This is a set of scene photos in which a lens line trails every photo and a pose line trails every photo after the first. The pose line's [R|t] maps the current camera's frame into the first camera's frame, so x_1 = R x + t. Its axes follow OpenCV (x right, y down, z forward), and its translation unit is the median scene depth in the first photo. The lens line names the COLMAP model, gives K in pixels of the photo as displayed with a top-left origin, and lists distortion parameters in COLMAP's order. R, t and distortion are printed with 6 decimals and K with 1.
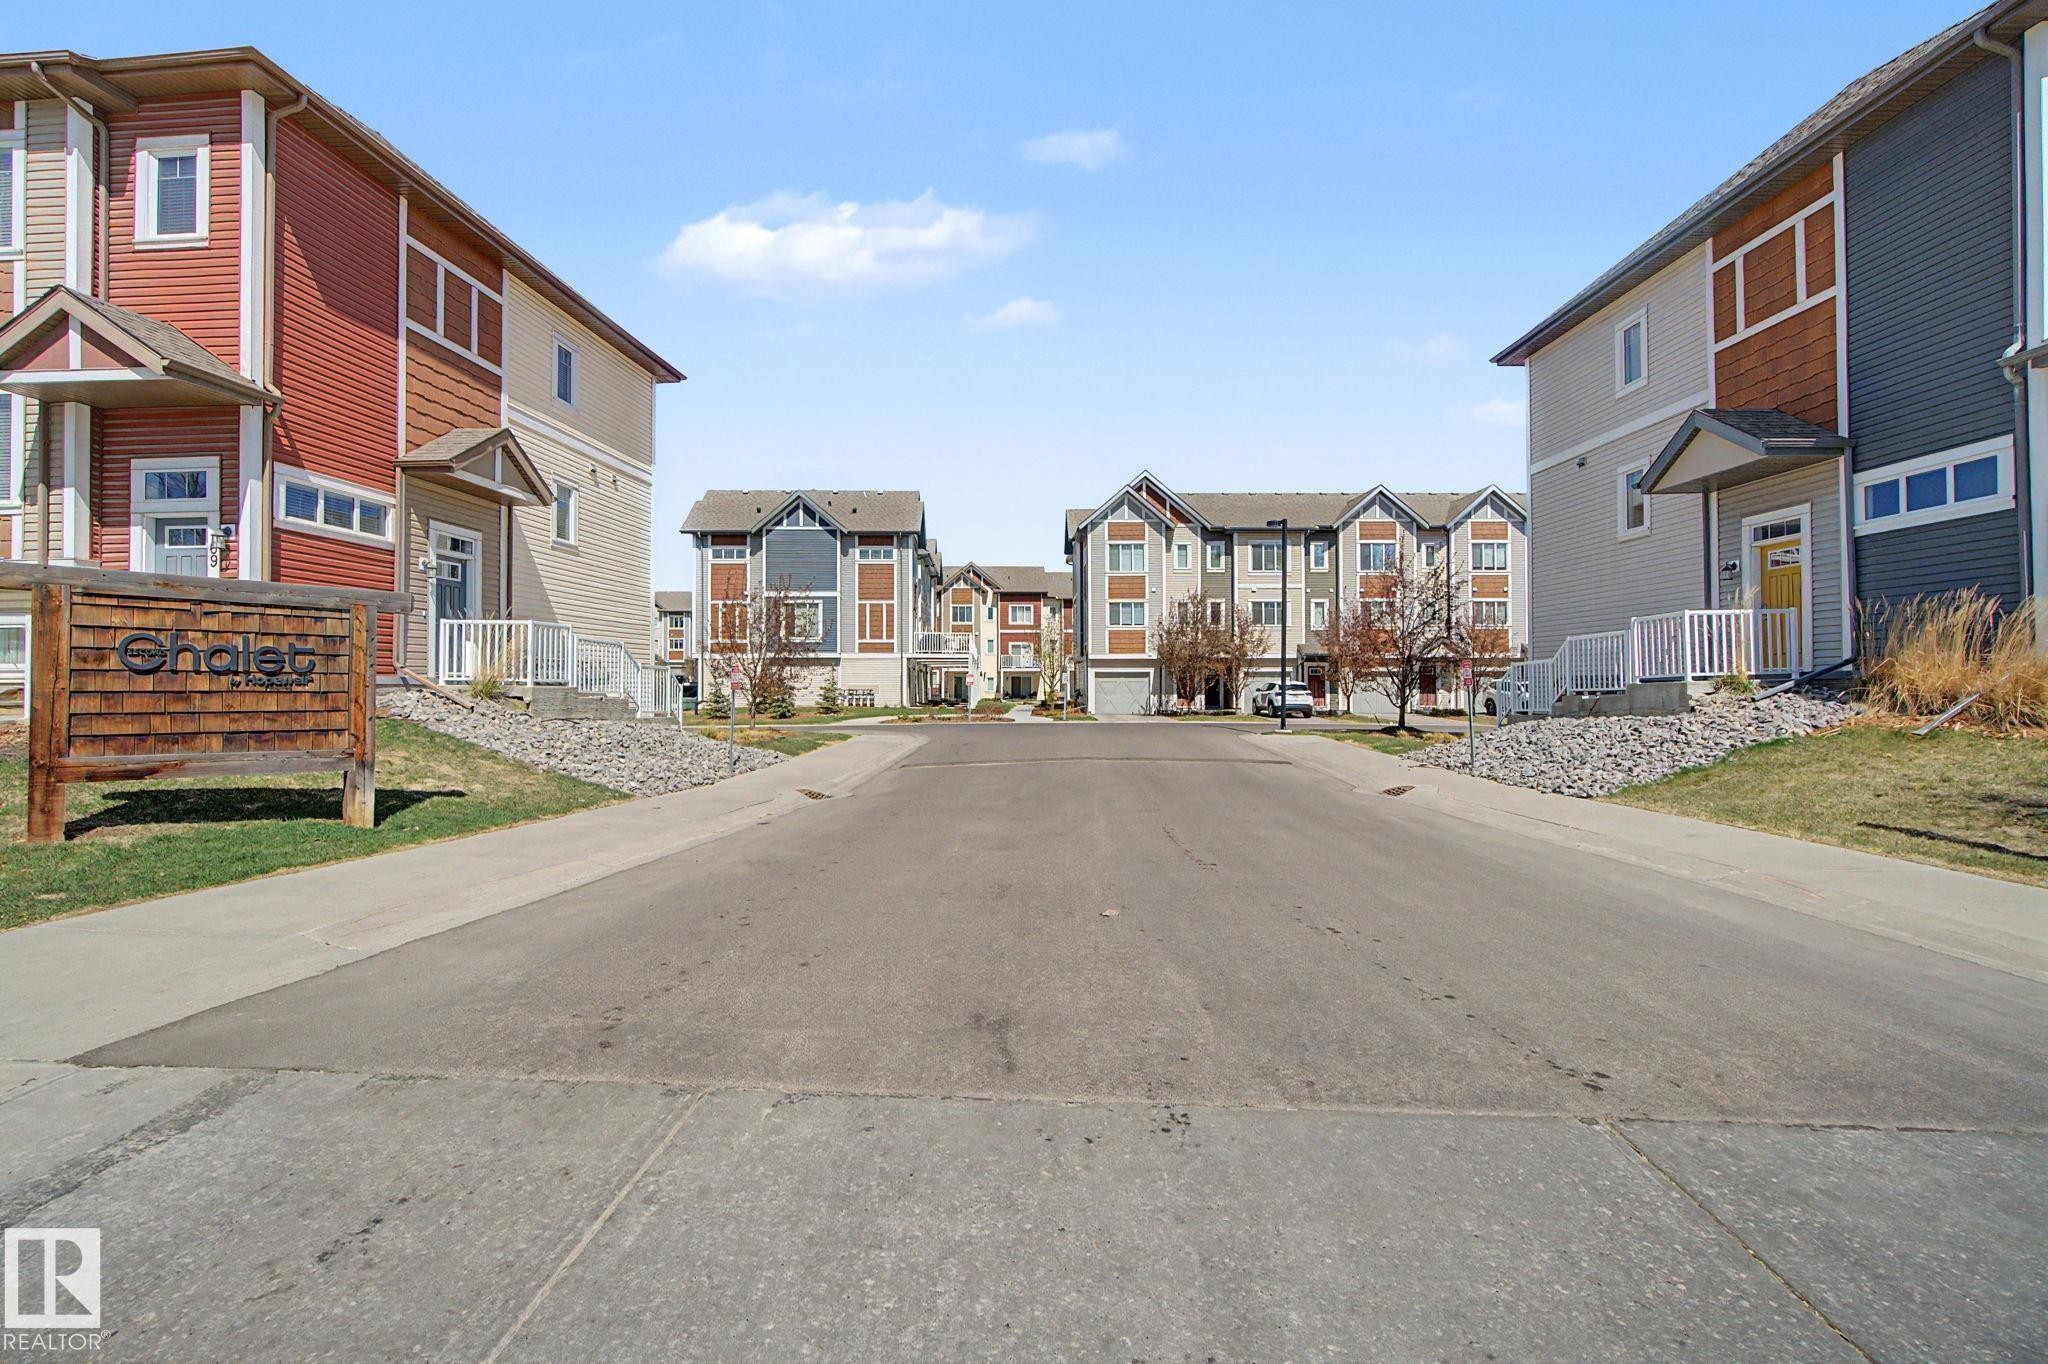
lens RADIAL K [[883.2, 0, 1030.1], [0, 883.2, 676.6], [0, 0, 1]] dist [-0.007630, 0.001733]
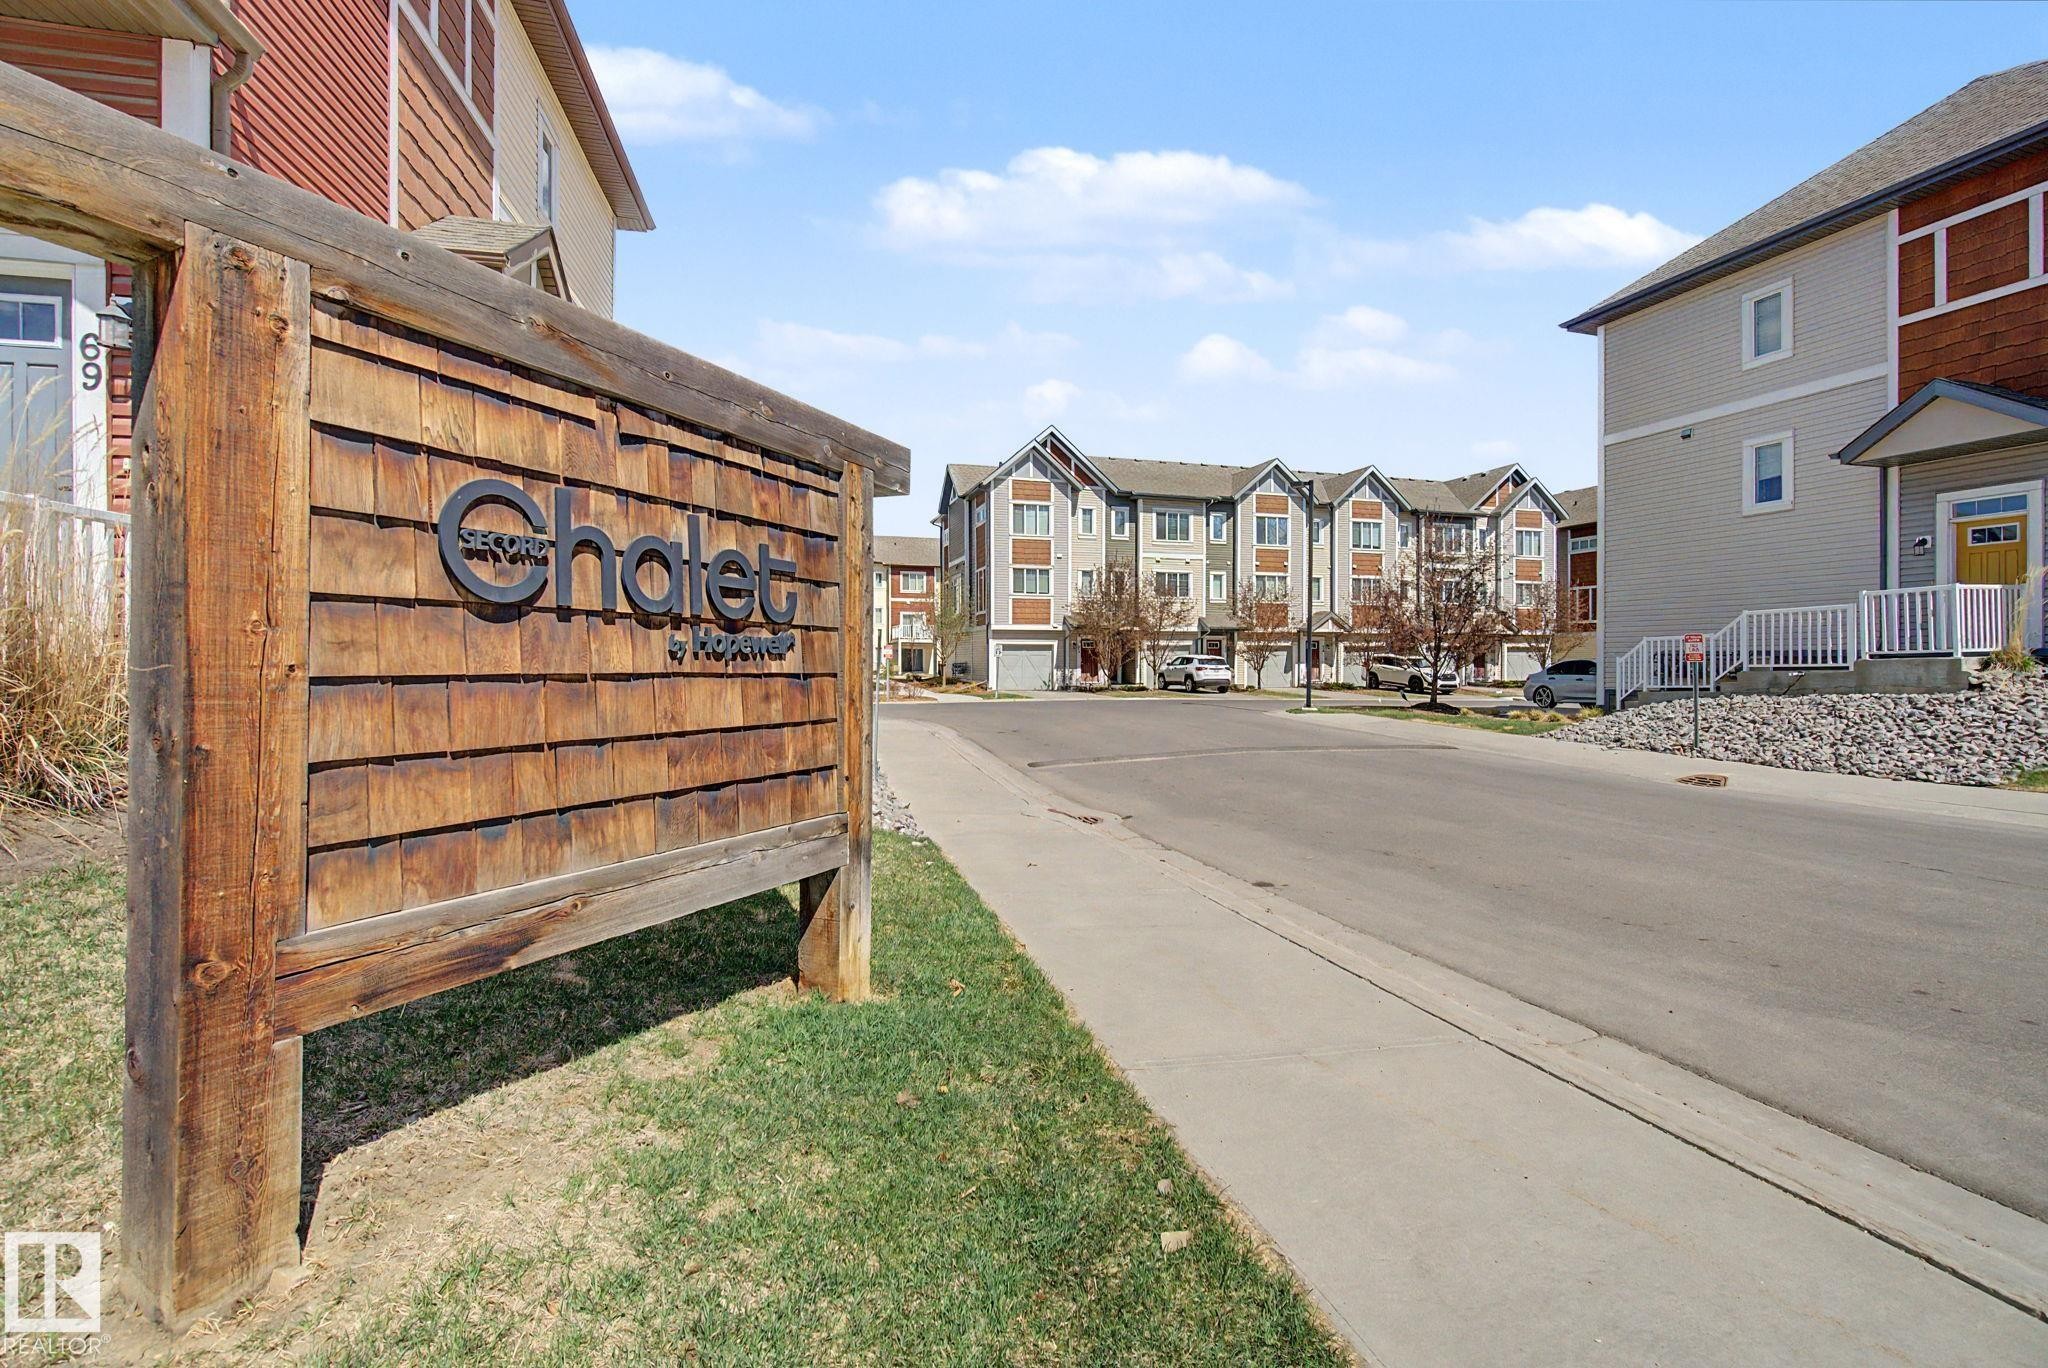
lens RADIAL K [[883.2, 0, 1029.9], [0, 883.2, 681.3], [0, 0, 1]] dist [-0.007630, 0.001733]
pose [[0.957624, -0.004275, 0.287989, -0.164795], [-0.006168, 0.999356, 0.035345, 0.001243], [-0.287955, -0.035623, 0.956981, 0.117761]]
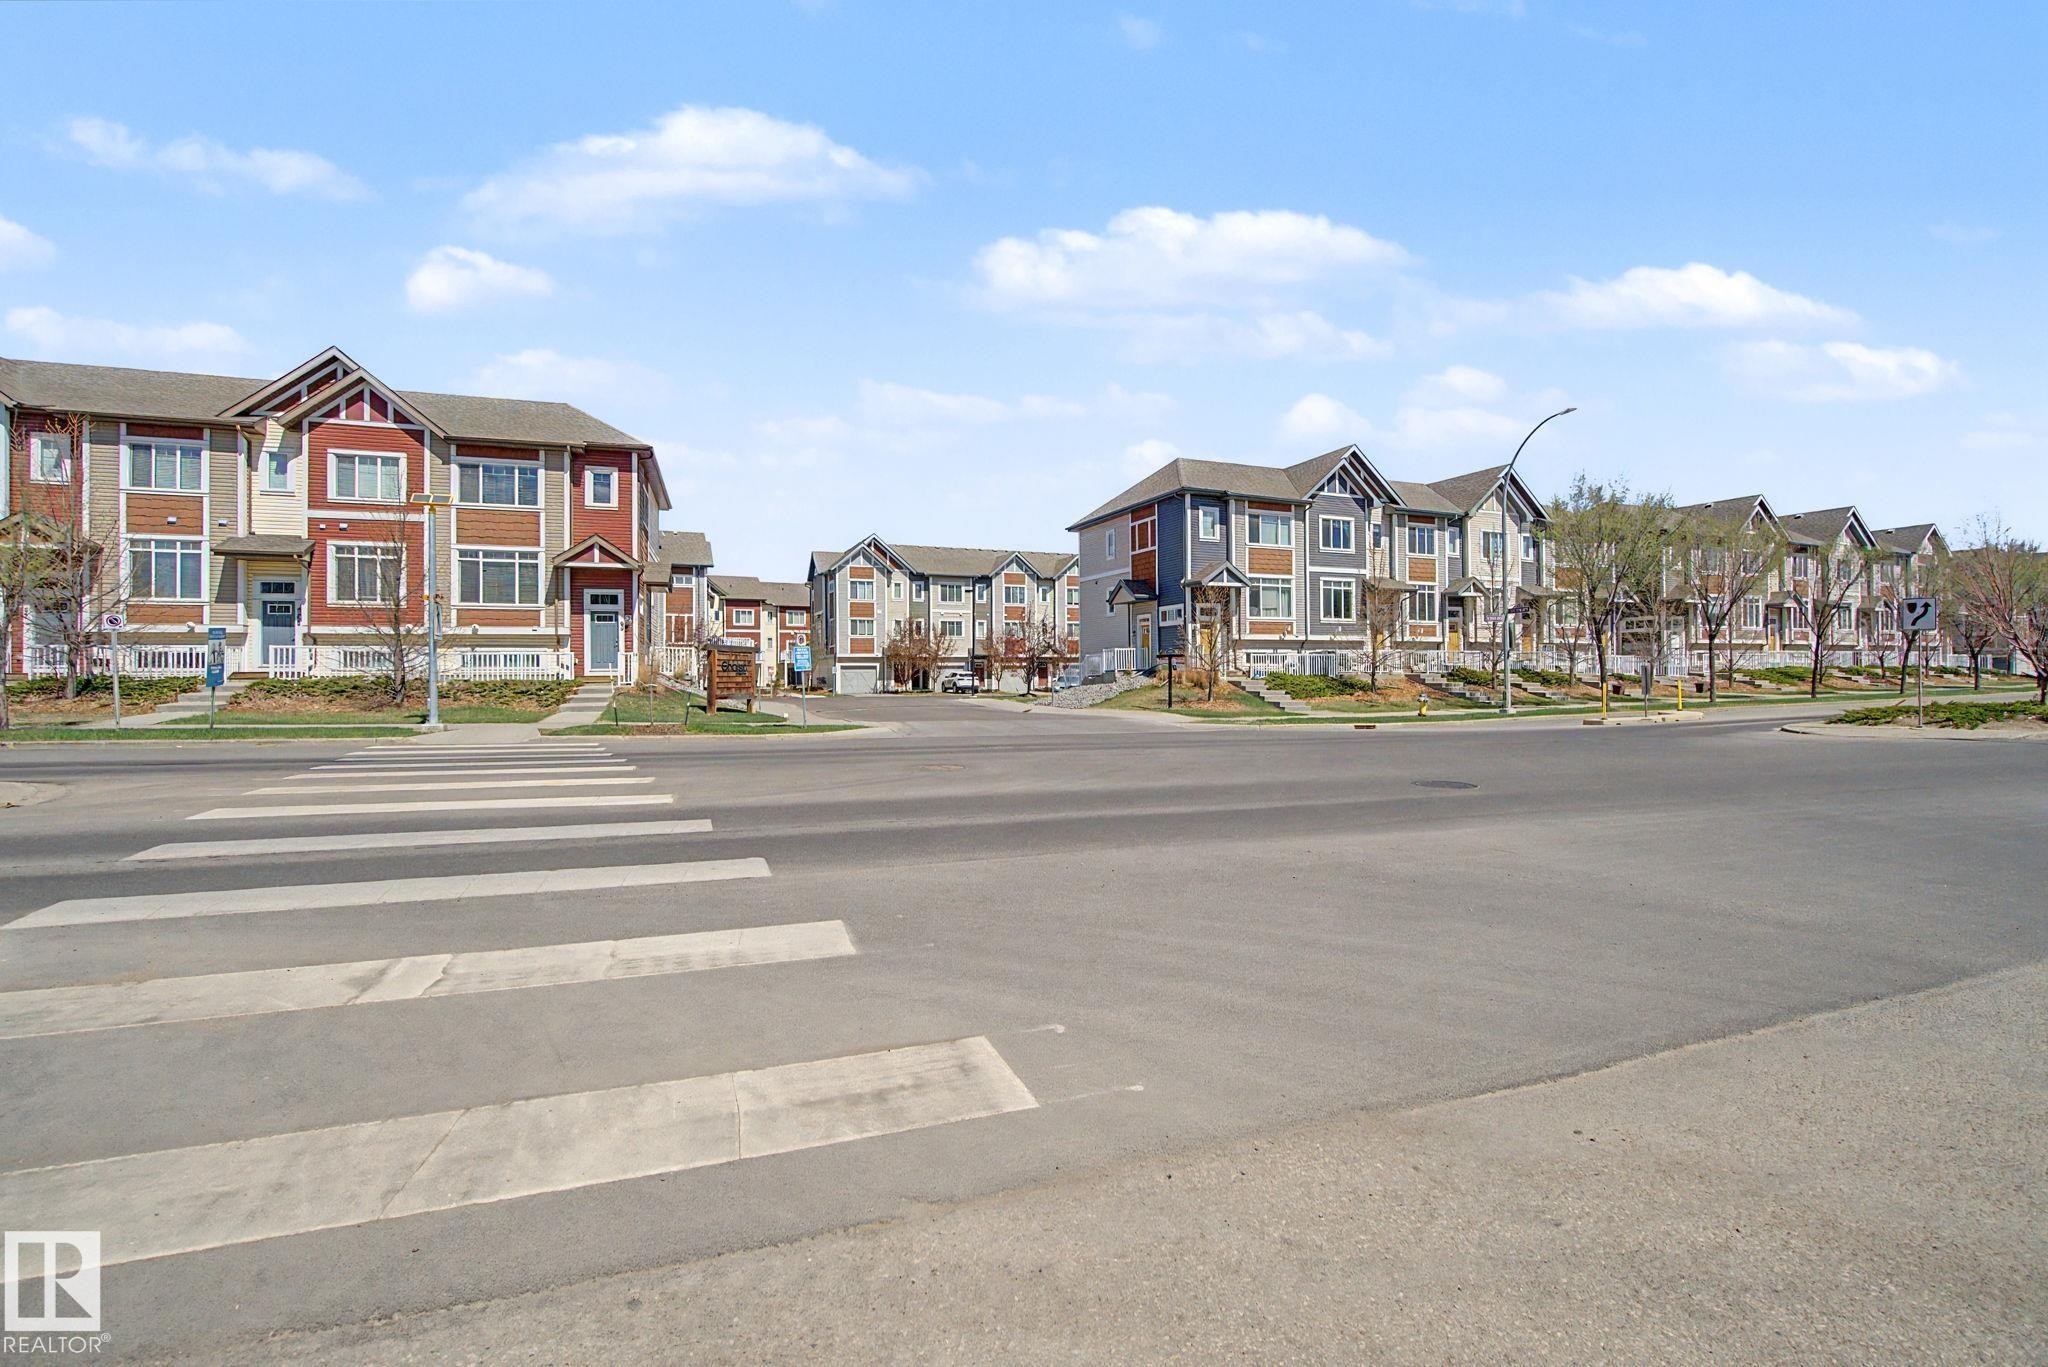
lens RADIAL K [[883.2, 0, 1041.6], [0, 883.2, 683.0], [0, 0, 1]] dist [-0.007630, 0.001733]
pose [[0.915223, -0.006648, 0.402892, -0.231107], [-0.001164, 0.999816, 0.019141, -0.004460], [-0.402945, -0.017988, 0.915047, -0.545631]]
